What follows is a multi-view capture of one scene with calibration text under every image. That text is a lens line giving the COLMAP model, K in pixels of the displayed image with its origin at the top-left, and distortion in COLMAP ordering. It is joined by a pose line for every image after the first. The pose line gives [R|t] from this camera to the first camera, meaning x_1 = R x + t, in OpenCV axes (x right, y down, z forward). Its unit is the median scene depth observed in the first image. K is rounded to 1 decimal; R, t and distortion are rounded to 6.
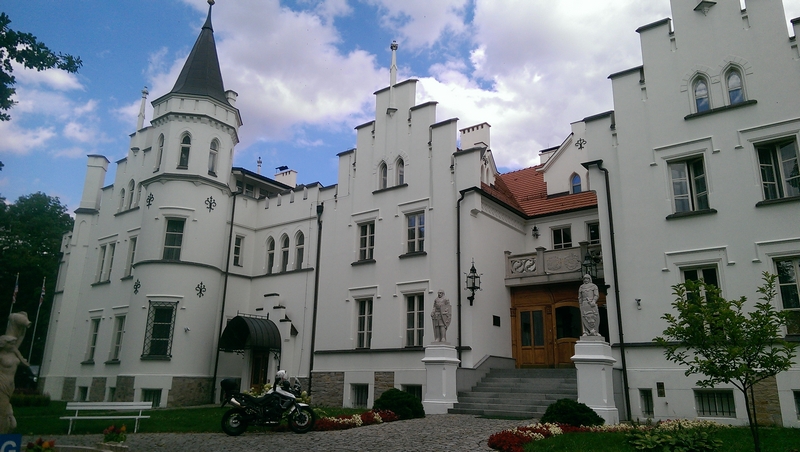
lens RADIAL K [[571.5, 0, 400.0], [0, 571.5, 226.0], [0, 0, 1]] dist [0.025426, -0.002348]
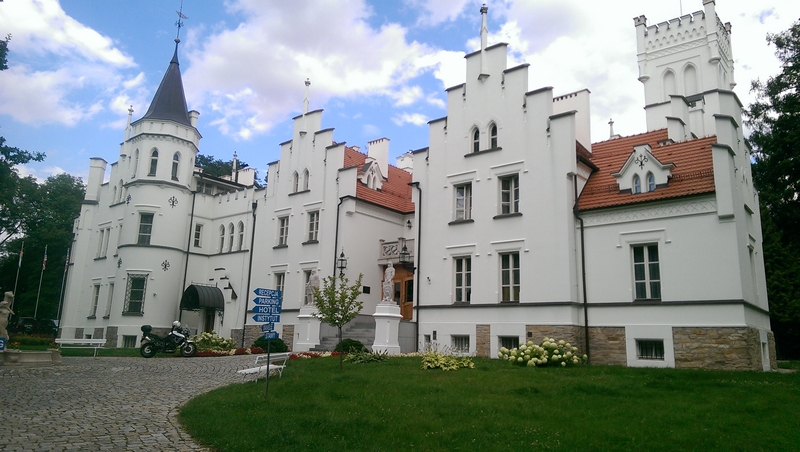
lens RADIAL K [[549.8, 0, 400.0], [0, 549.8, 226.0], [0, 0, 1]] dist [0.001257, -0.002161]
pose [[0.999656, 0.002379, -0.026124, 0.237255], [-0.000787, 0.998151, 0.060782, -0.061035], [0.026220, -0.060741, 0.997809, -0.280462]]
